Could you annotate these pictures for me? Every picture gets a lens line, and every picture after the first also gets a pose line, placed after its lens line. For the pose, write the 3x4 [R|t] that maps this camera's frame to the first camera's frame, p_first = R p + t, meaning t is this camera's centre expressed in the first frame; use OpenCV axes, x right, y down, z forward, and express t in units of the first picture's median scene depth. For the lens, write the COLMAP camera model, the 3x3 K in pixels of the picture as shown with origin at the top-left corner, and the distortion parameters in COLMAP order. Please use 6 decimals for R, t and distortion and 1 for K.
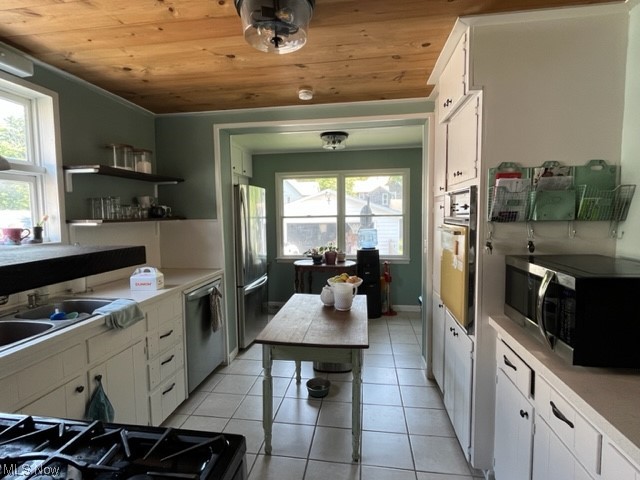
lens RADIAL K [[328.0, 0, 319.2], [0, 328.0, 237.3], [0, 0, 1]] dist [0.005081, -0.001098]
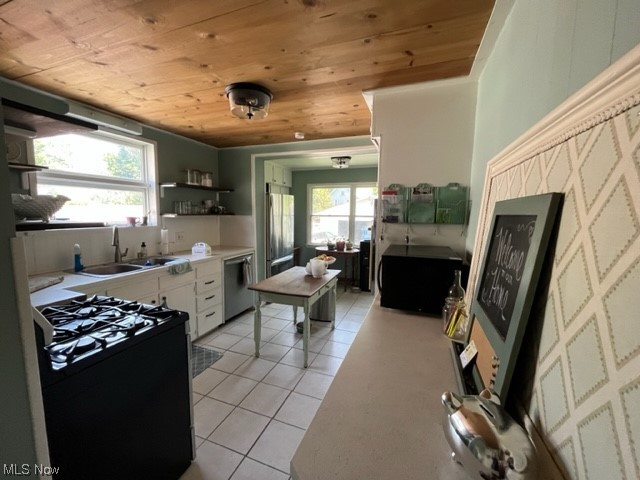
lens RADIAL K [[258.1, 0, 318.6], [0, 258.1, 239.6], [0, 0, 1]] dist [-0.000819, 0.000073]
pose [[0.977601, 0.049226, -0.204629, 0.332650], [-0.043010, 0.998471, 0.034719, 0.003443], [0.206025, -0.025141, 0.978224, -0.176451]]
